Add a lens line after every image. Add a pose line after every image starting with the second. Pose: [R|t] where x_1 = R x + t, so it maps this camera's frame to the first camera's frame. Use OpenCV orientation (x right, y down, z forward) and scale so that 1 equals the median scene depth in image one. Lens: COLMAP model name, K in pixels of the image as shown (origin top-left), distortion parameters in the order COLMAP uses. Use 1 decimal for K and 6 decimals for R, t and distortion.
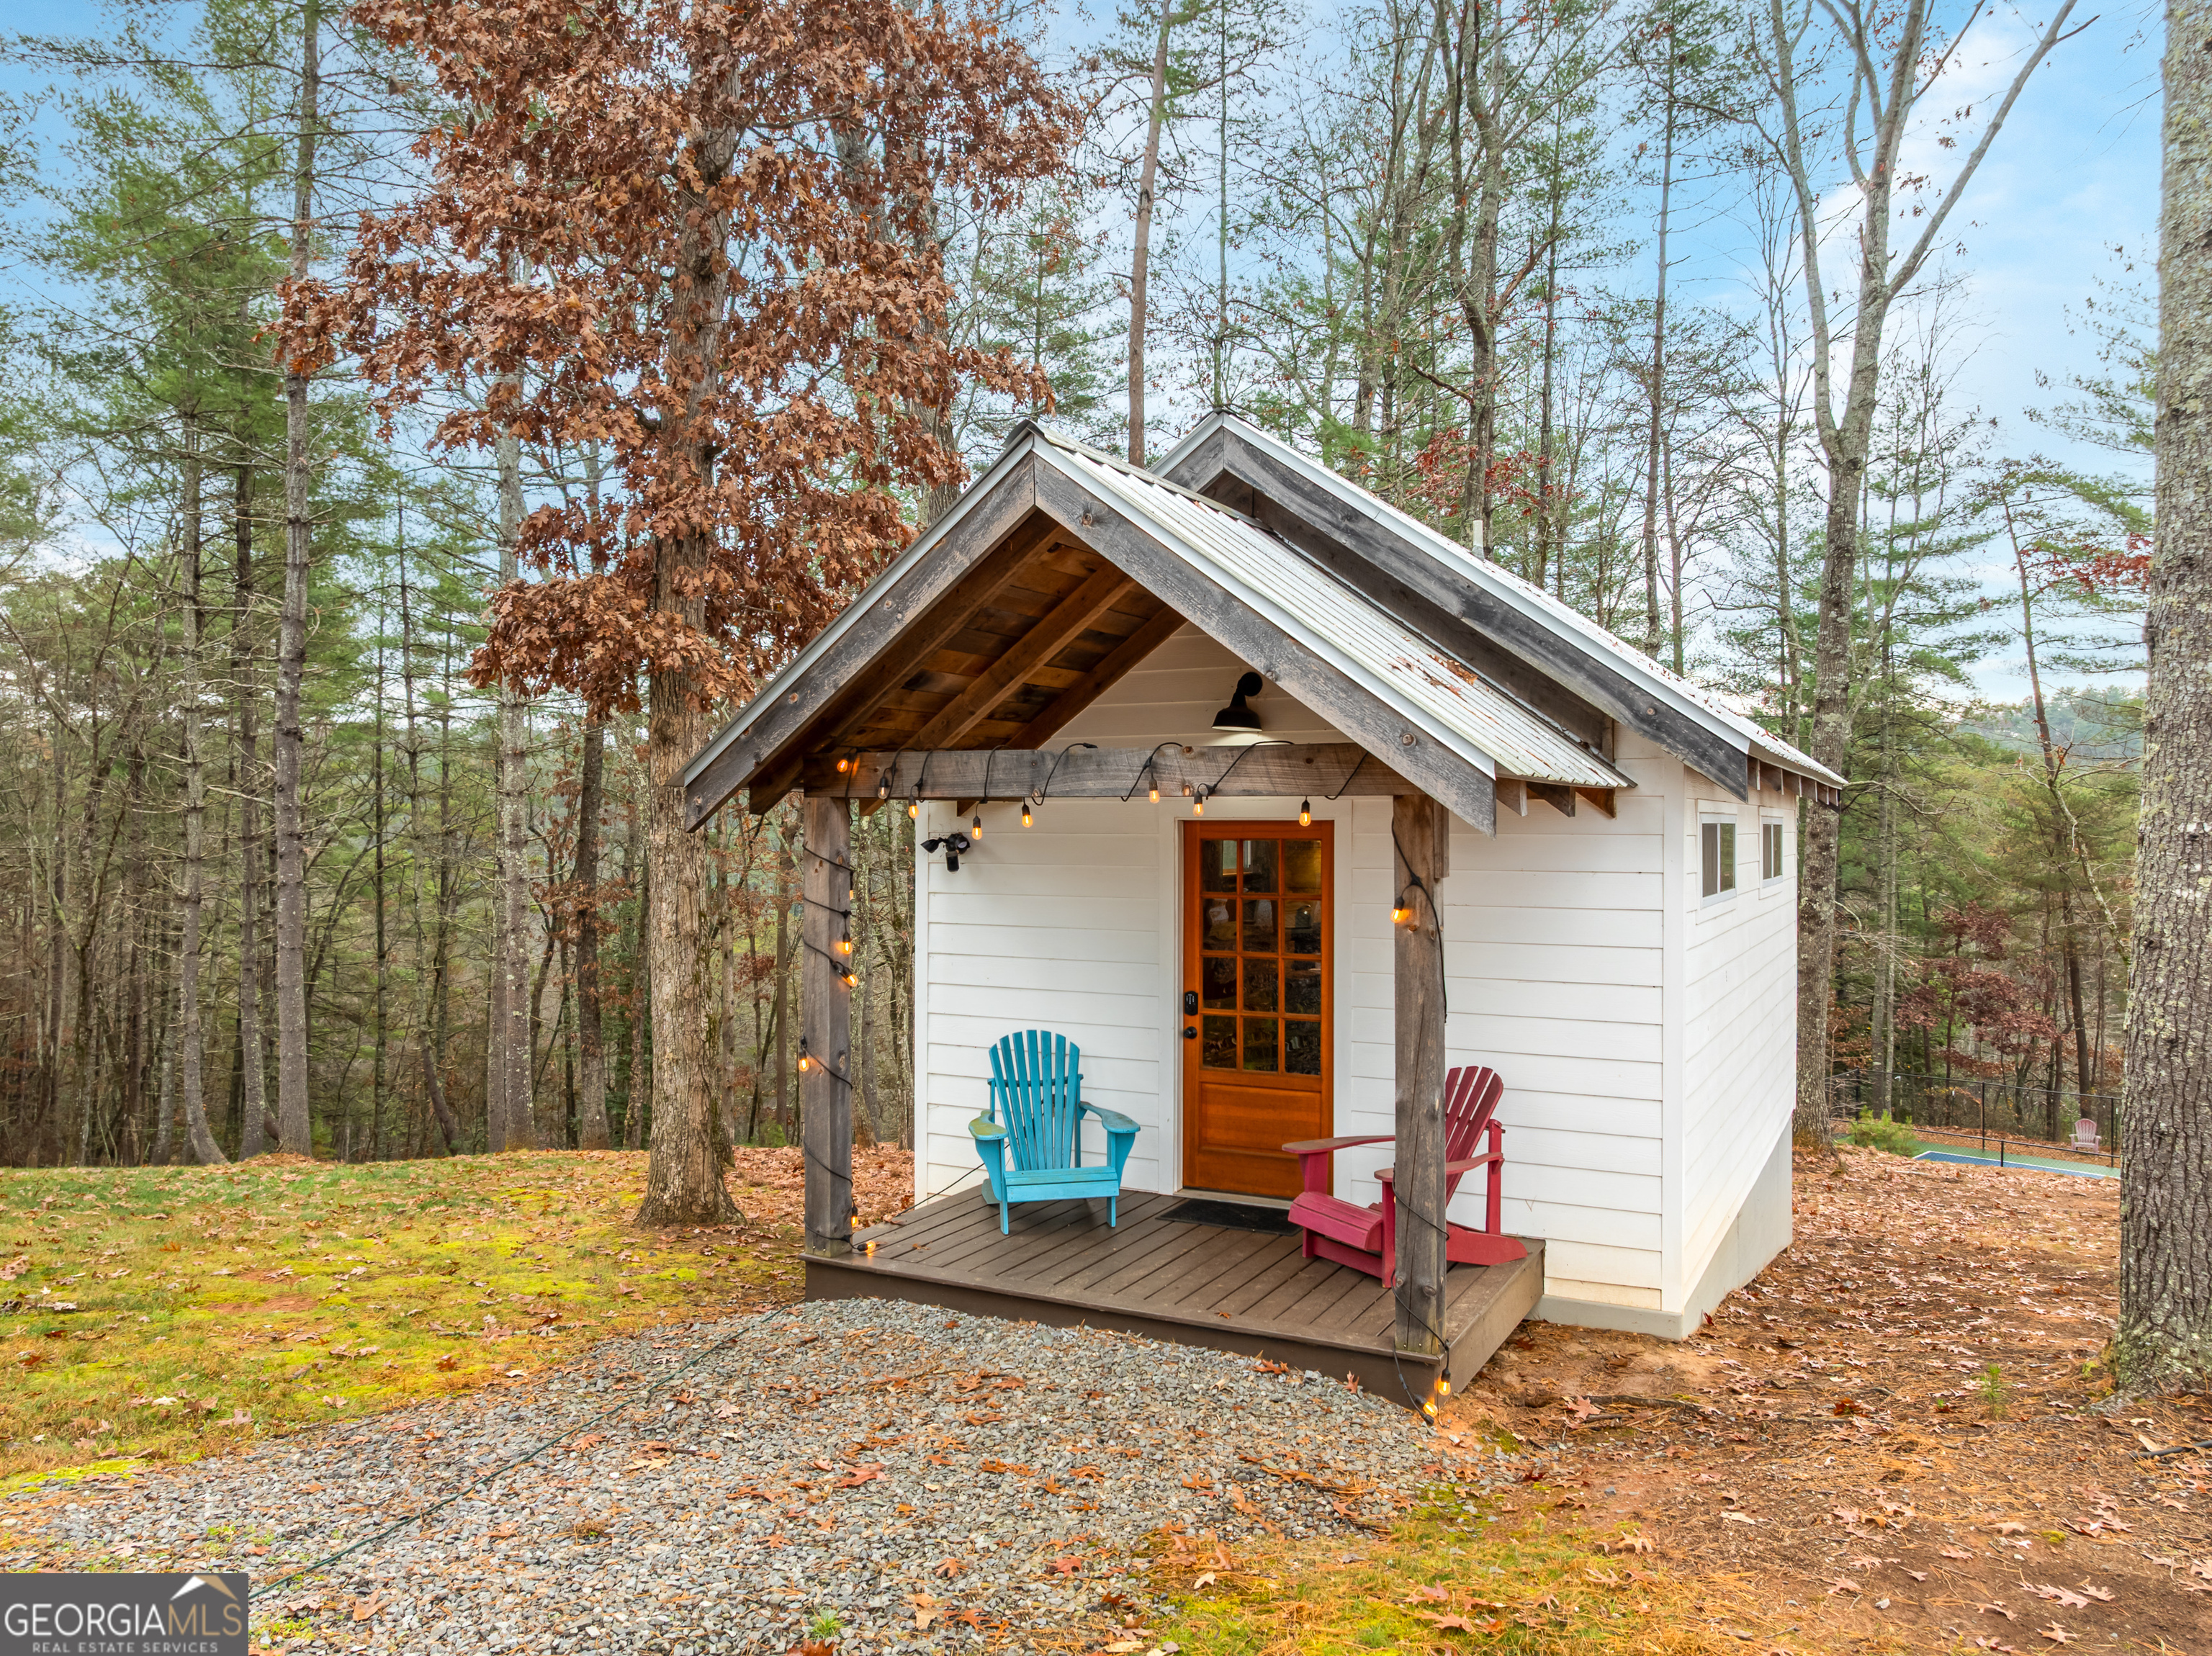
lens RADIAL K [[1537.4, 0, 1106.0], [0, 1537.4, 828.0], [0, 0, 1]] dist [0.000027, 0.002915]
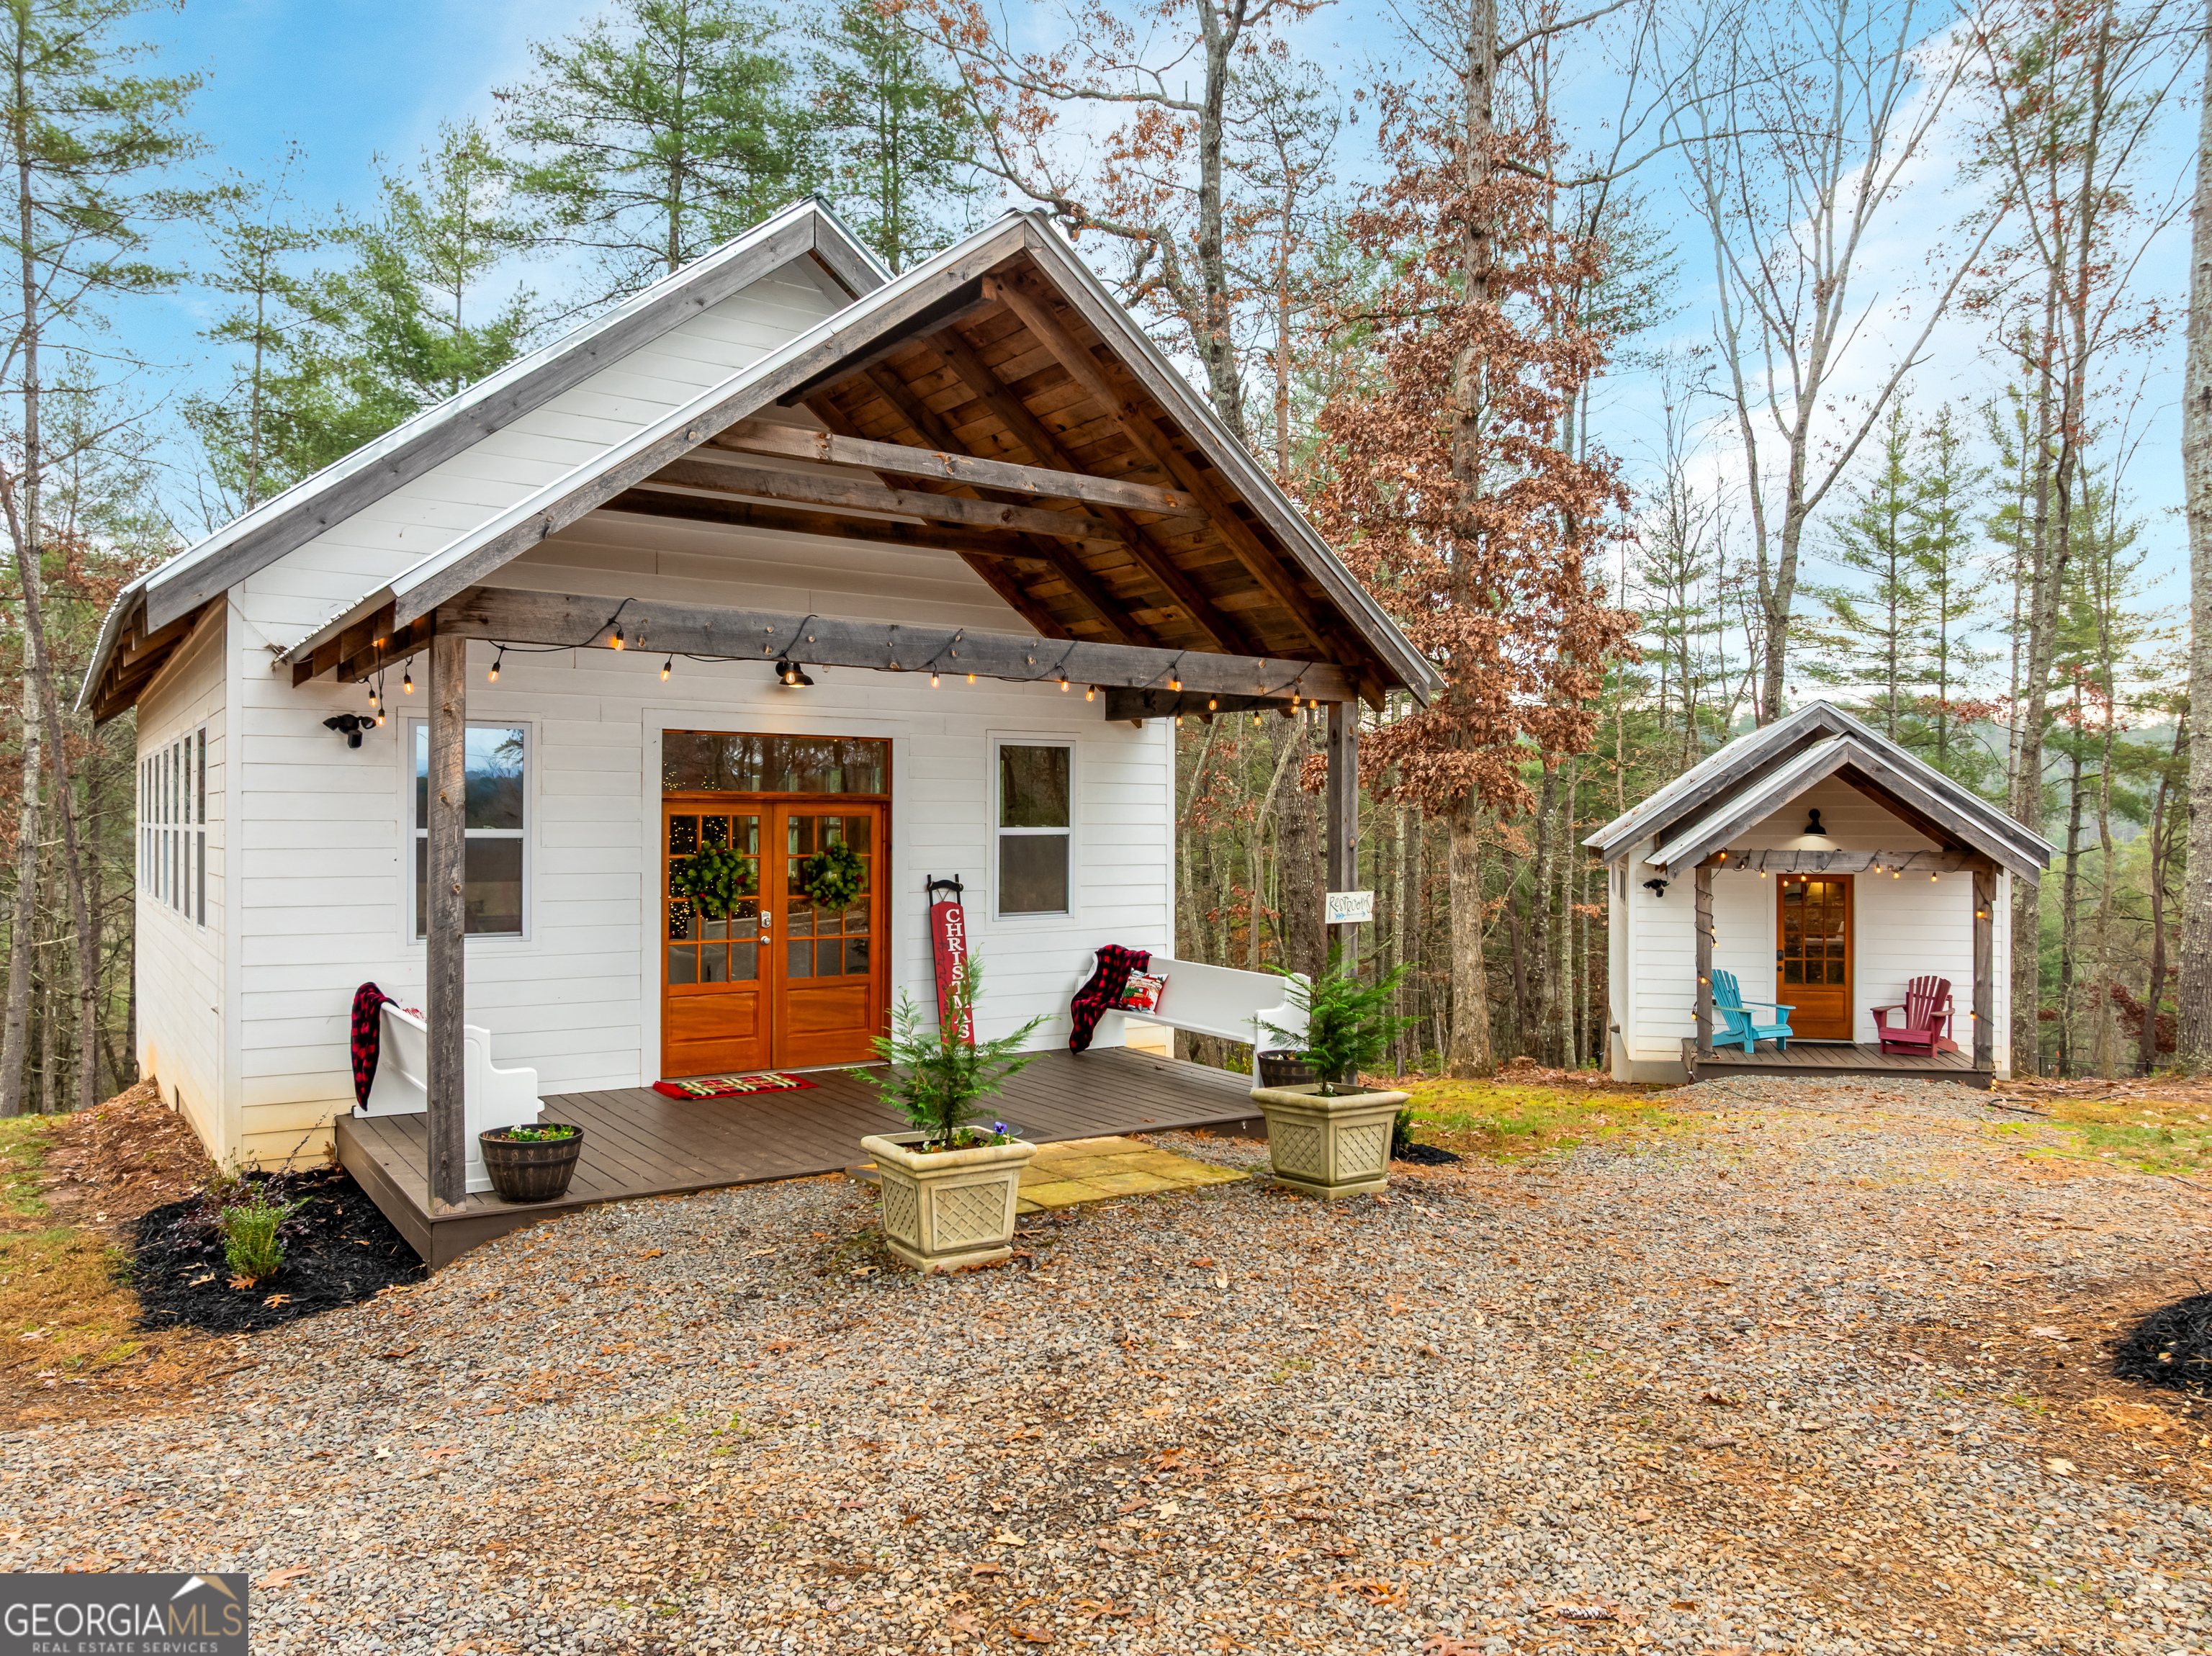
lens RADIAL K [[1537.4, 0, 1106.0], [0, 1537.4, 828.0], [0, 0, 1]] dist [0.000027, 0.002915]
pose [[0.977414, -0.006029, 0.211246, -0.508116], [0.007121, 0.999965, -0.004409, -0.025422], [-0.211212, 0.005813, 0.977423, -0.362452]]
